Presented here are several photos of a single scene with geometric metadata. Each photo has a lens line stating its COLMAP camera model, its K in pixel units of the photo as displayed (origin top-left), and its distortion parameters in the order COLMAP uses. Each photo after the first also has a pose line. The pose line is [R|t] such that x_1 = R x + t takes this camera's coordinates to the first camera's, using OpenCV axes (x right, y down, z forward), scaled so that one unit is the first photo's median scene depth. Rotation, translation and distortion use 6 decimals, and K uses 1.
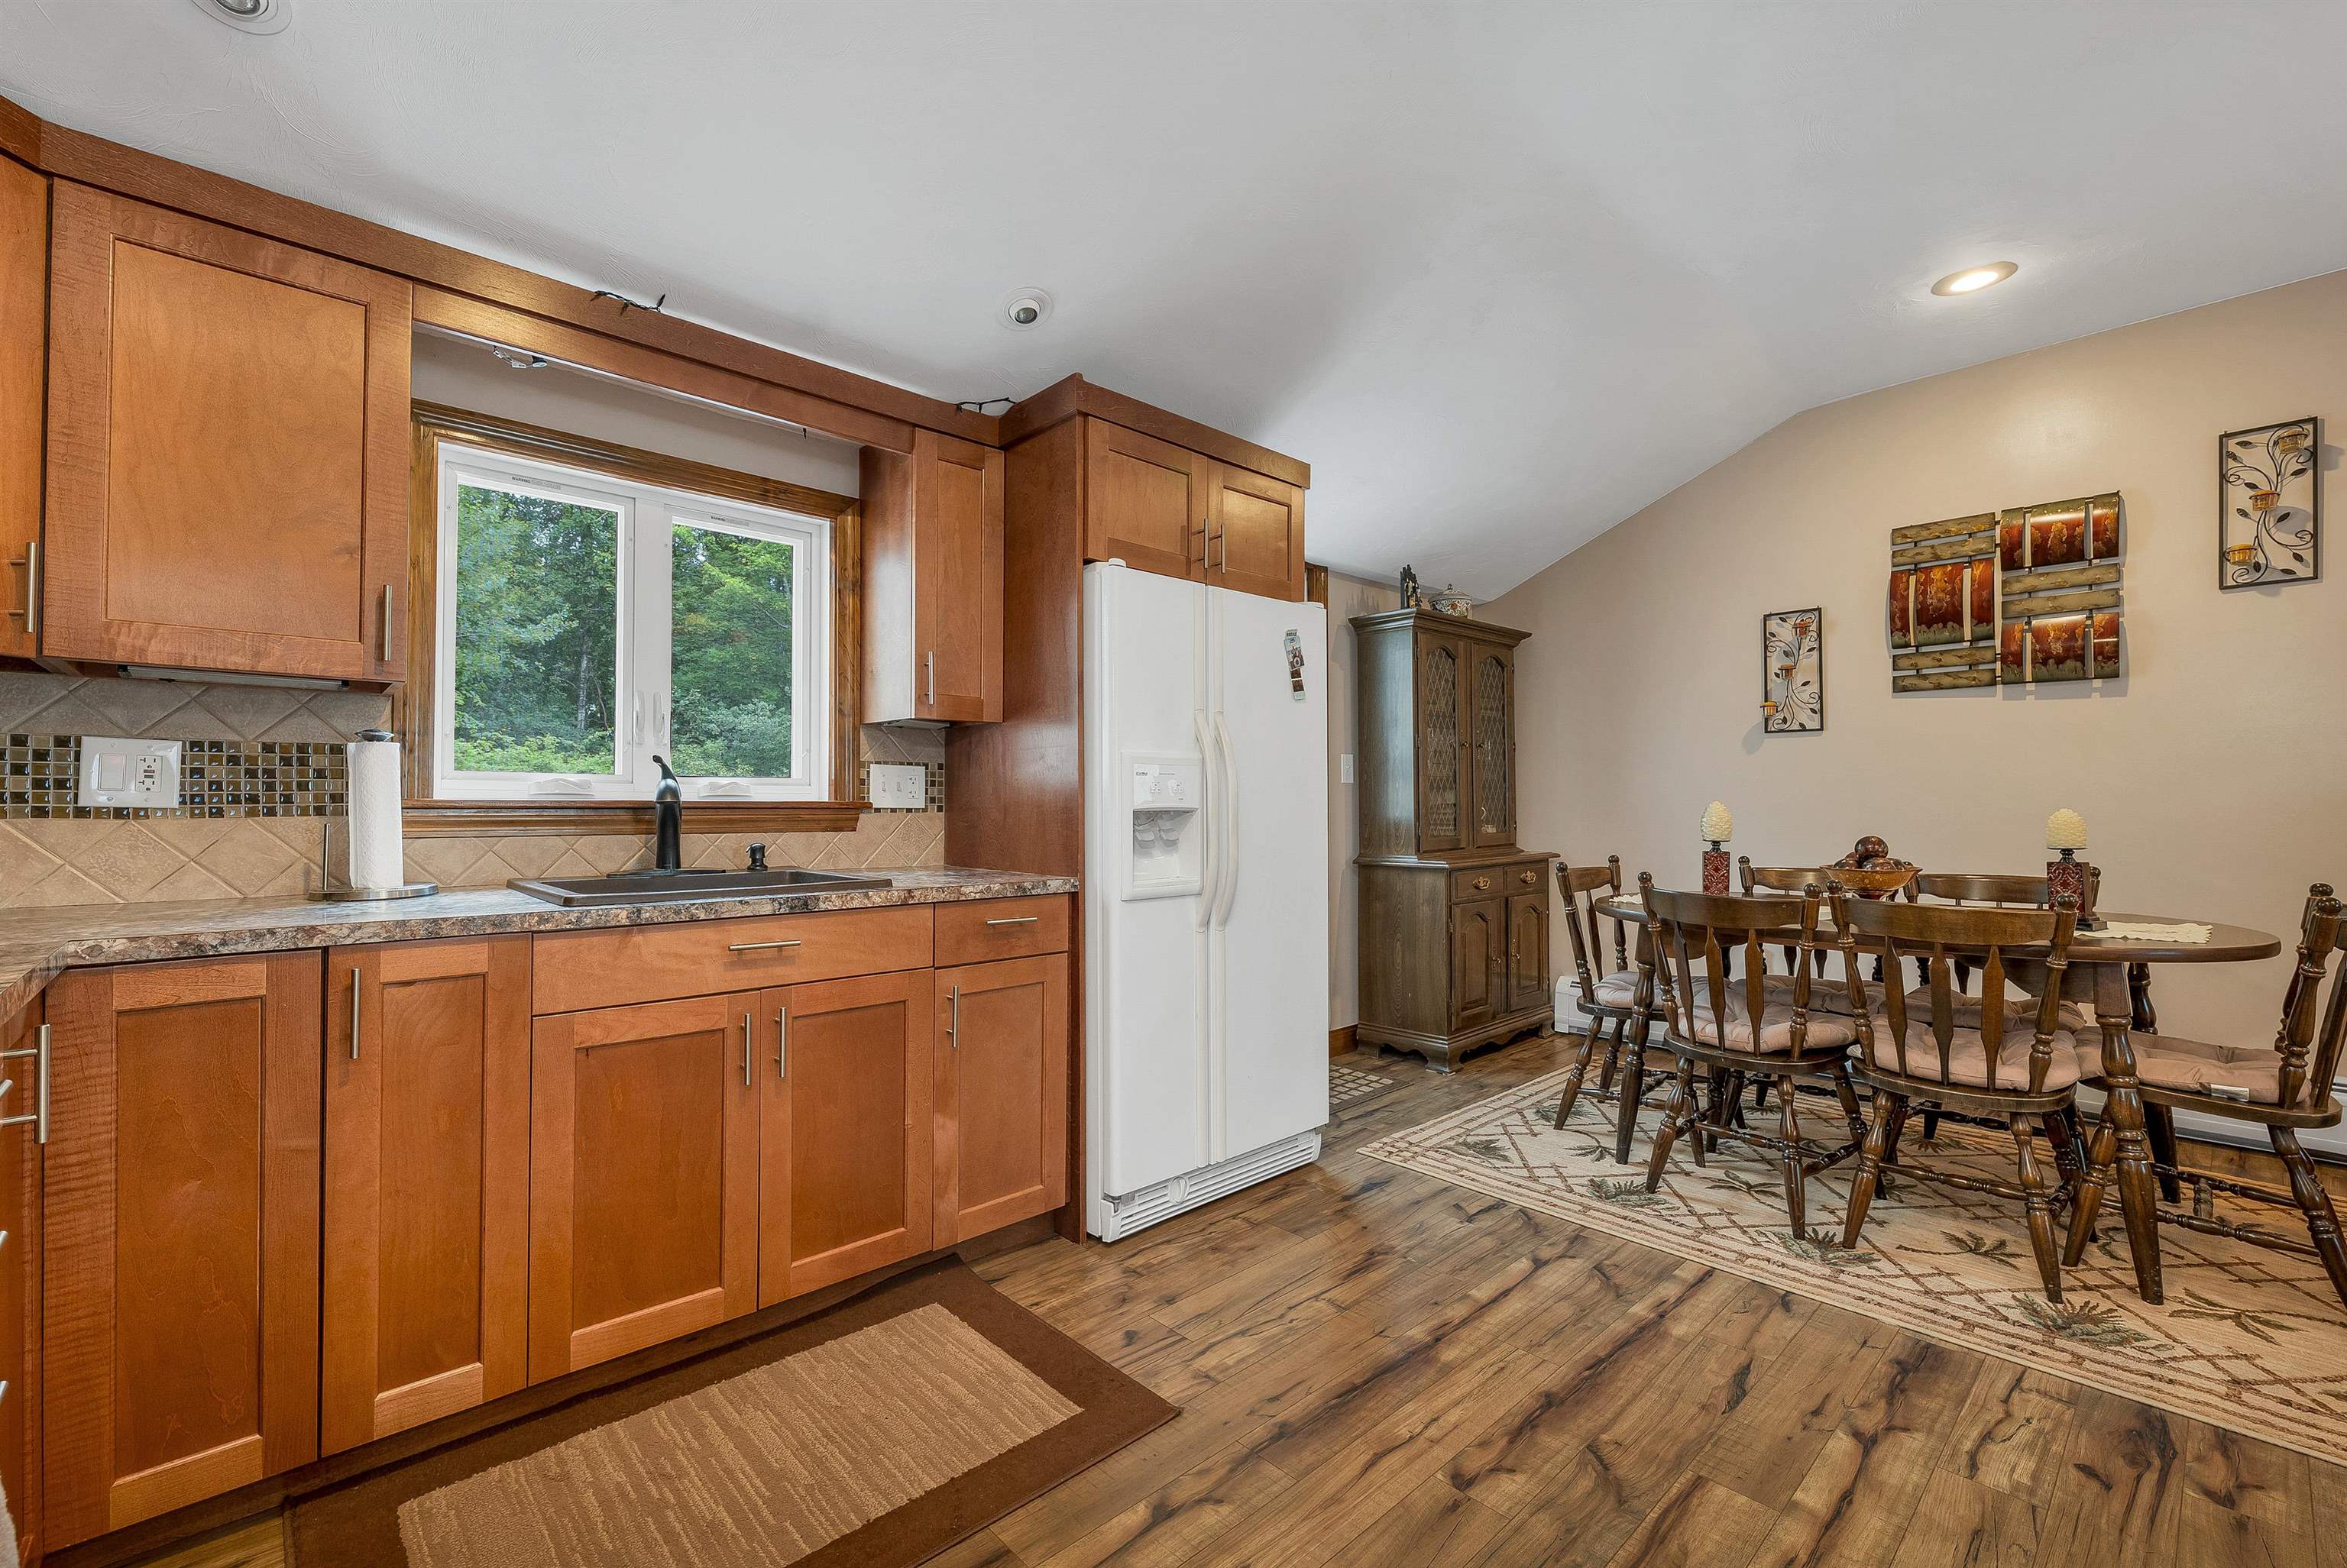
lens RADIAL K [[986.4, 0, 1171.7], [0, 986.4, 792.2], [0, 0, 1]] dist [0.000865, -0.000031]
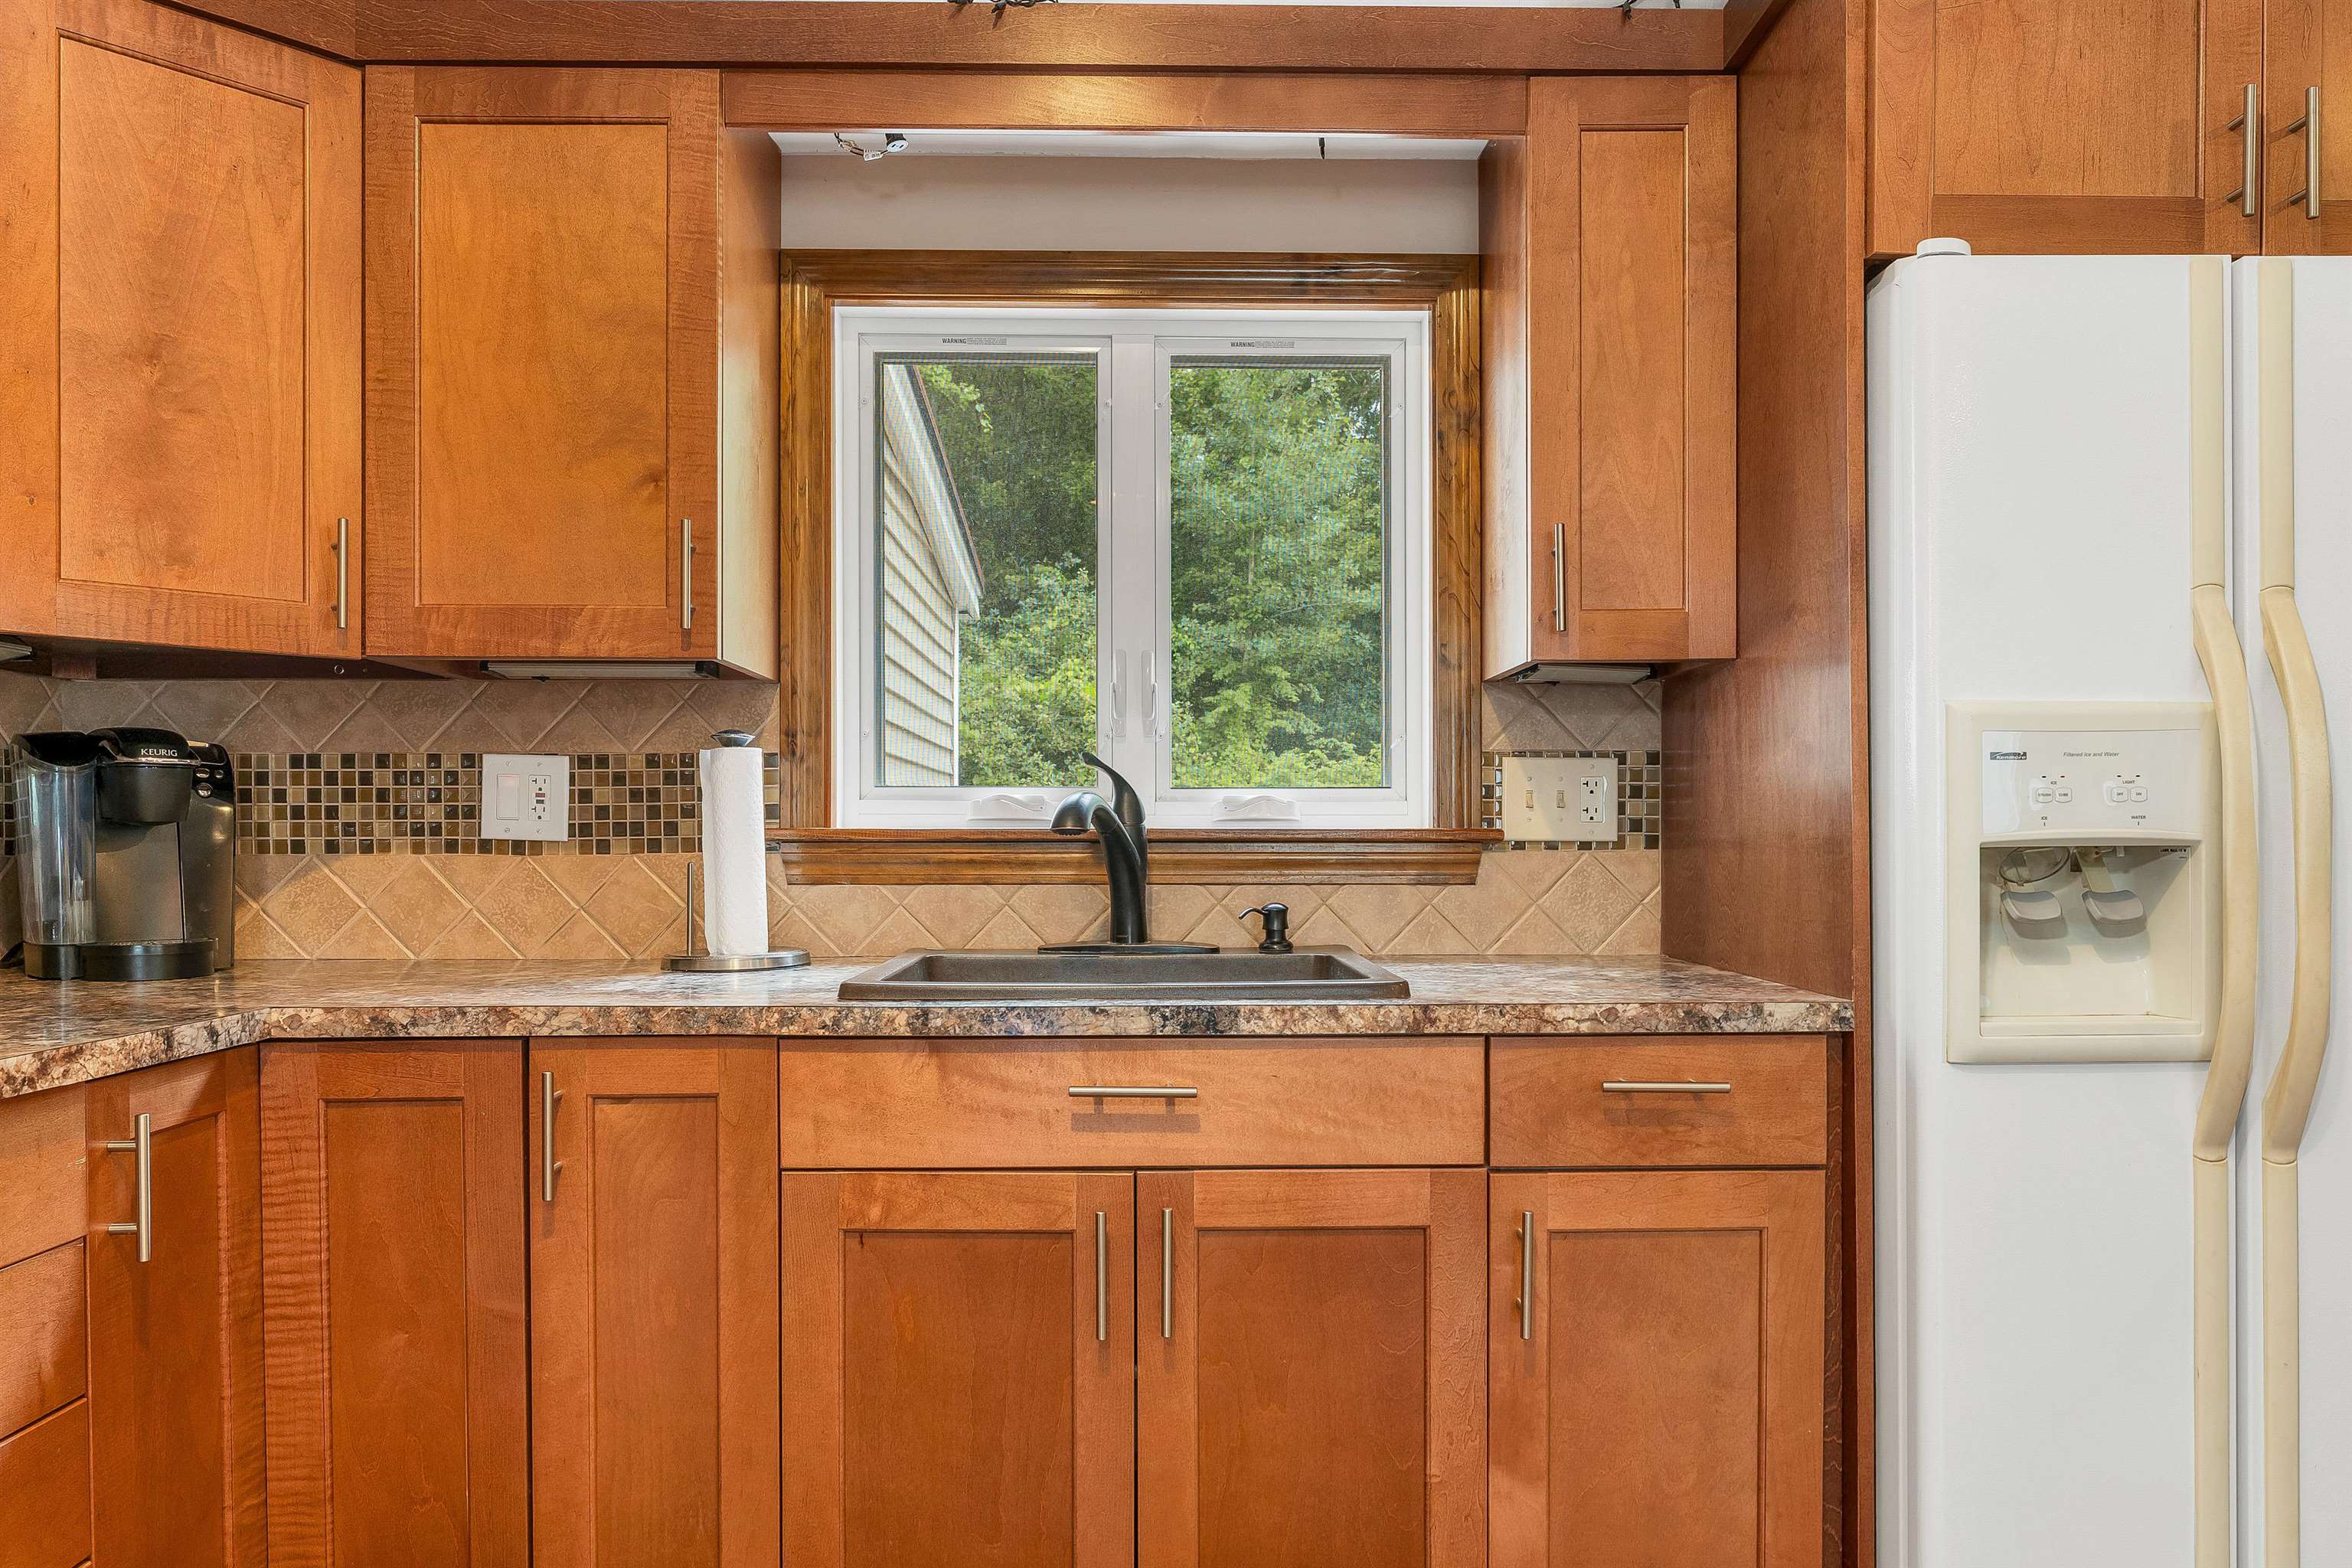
lens RADIAL K [[1620.4, 0, 1171.3], [0, 1620.4, 848.2], [0, 0, 1]] dist [-0.001907, -0.002694]
pose [[0.745271, 0.002090, -0.666759, 0.157545], [0.010970, 0.999821, 0.015396, 0.005412], [0.666672, -0.018788, 0.745115, 0.271222]]
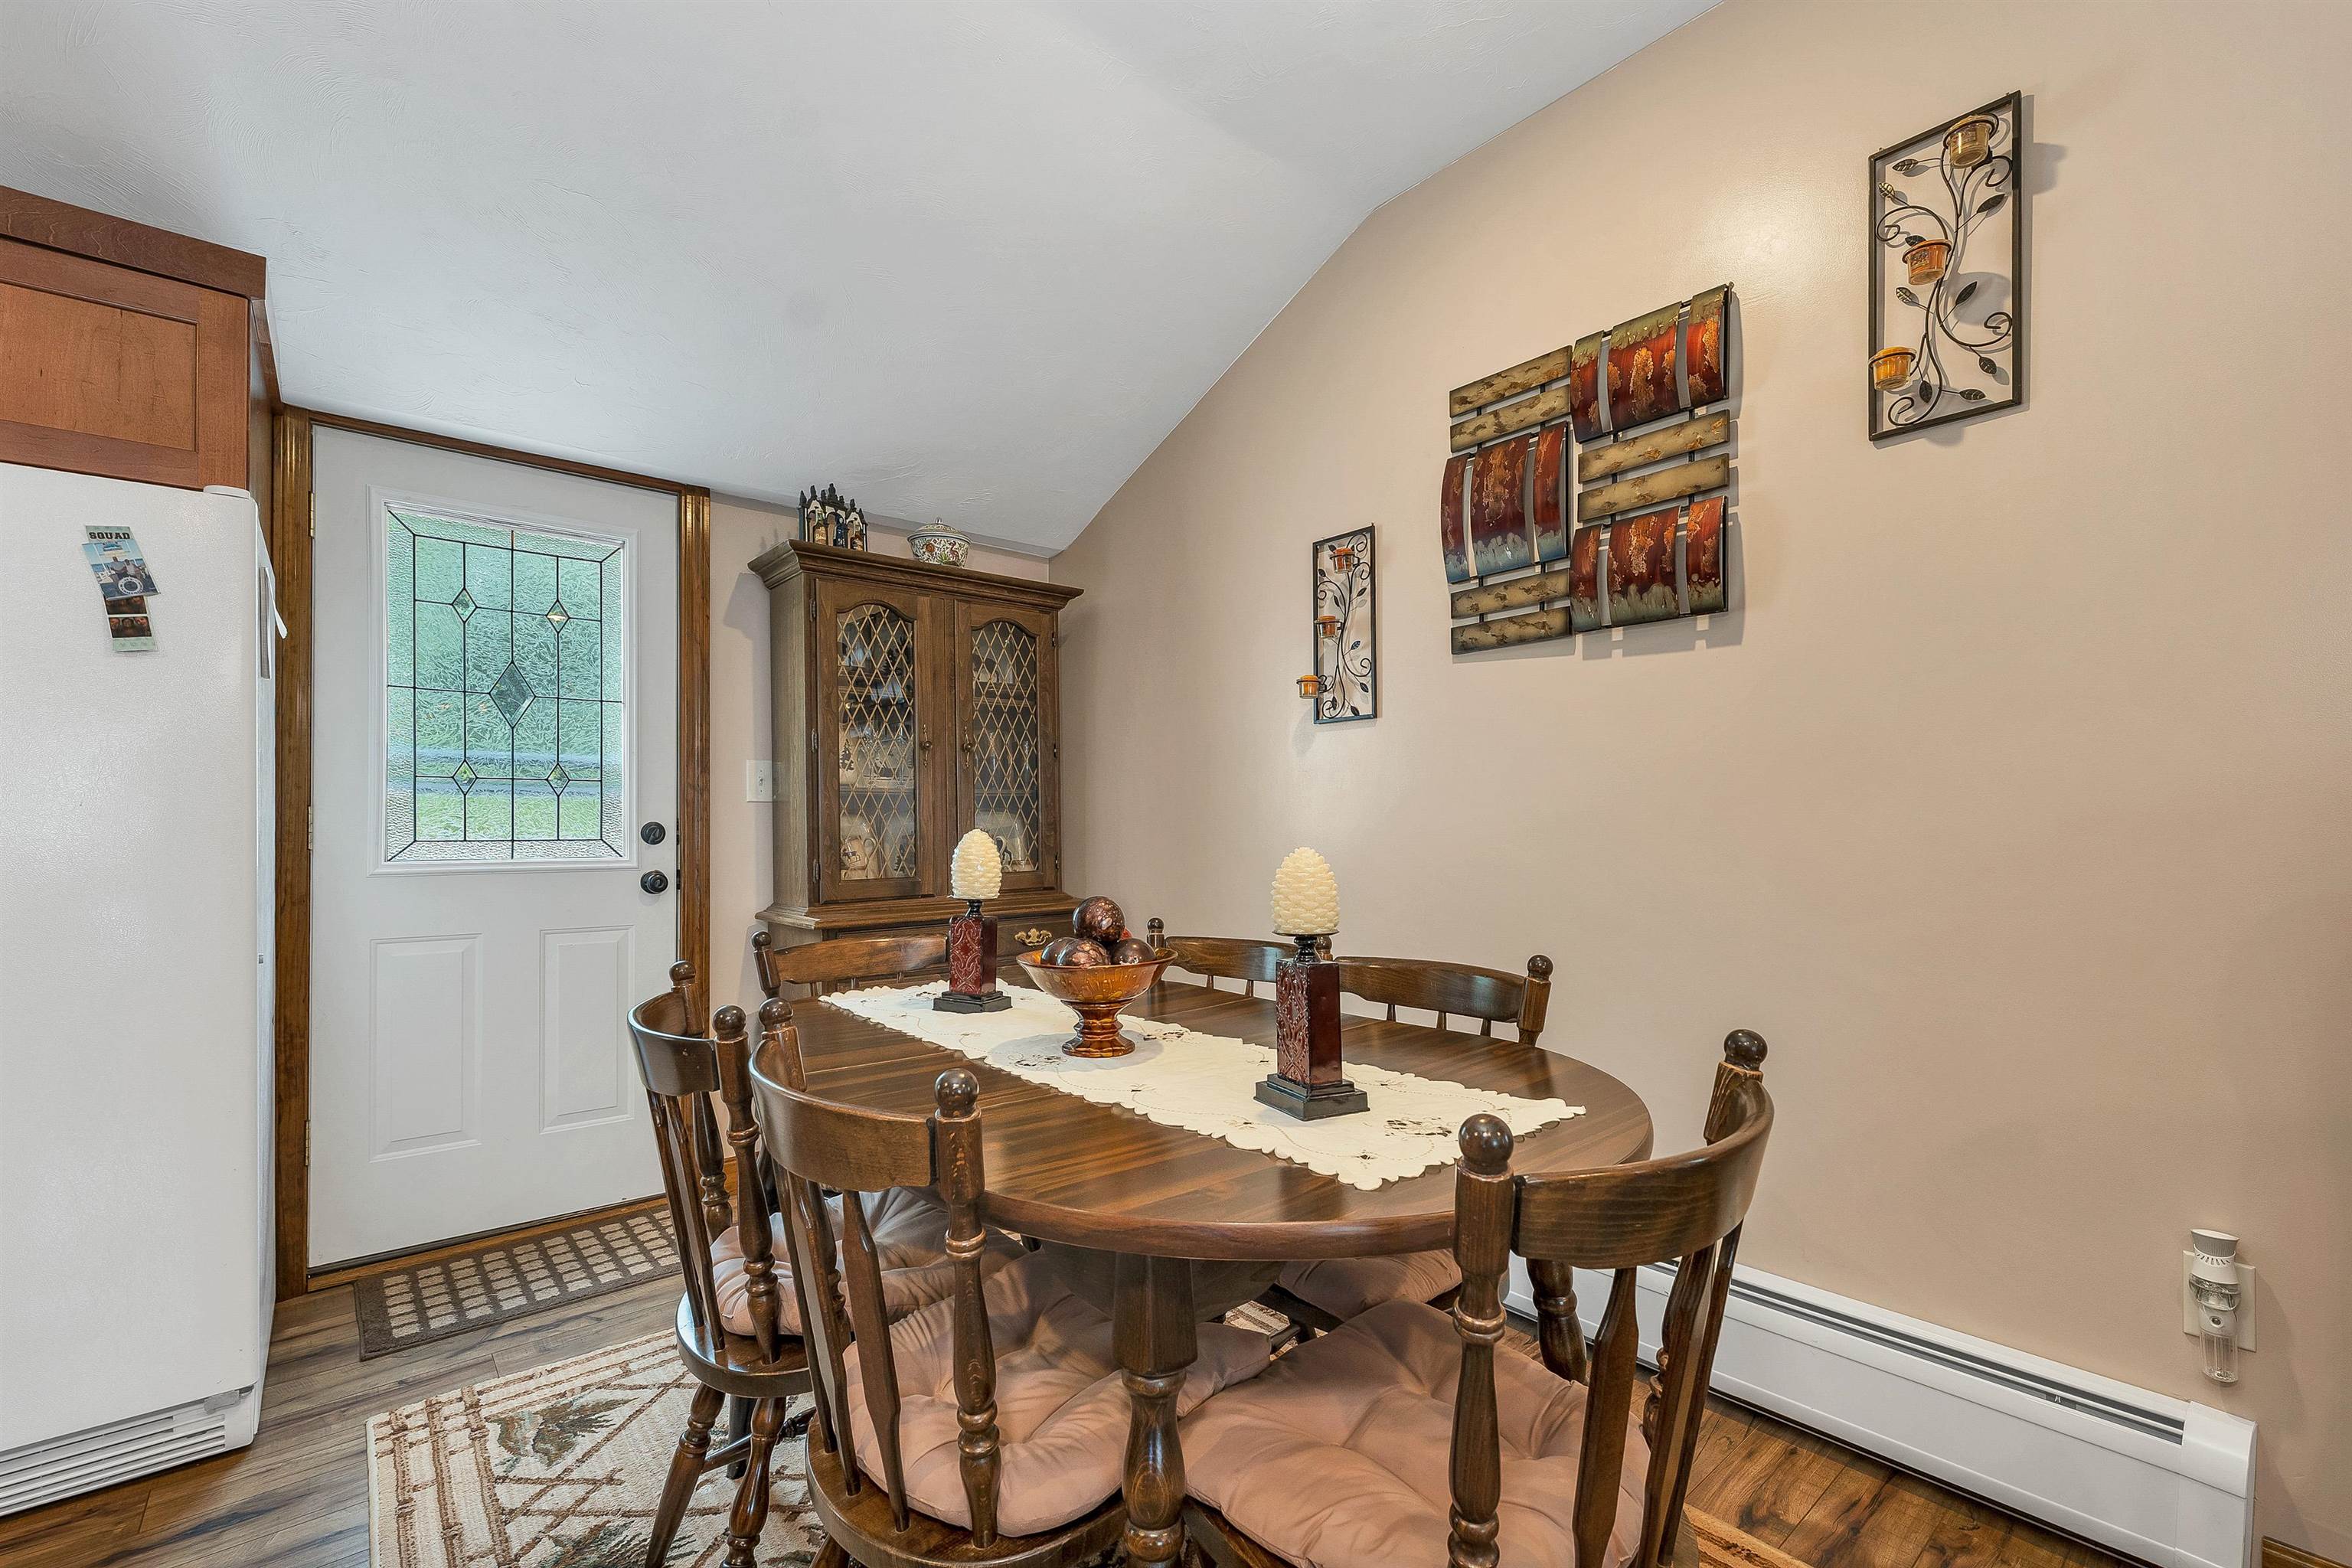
lens RADIAL K [[1005.5, 0, 1179.7], [0, 1005.5, 820.5], [0, 0, 1]] dist [-0.001845, -0.000158]
pose [[0.998703, -0.002131, -0.050862, 0.887590], [0.002386, 0.999985, 0.004949, 0.001612], [0.050851, -0.005064, 0.998693, 0.532592]]
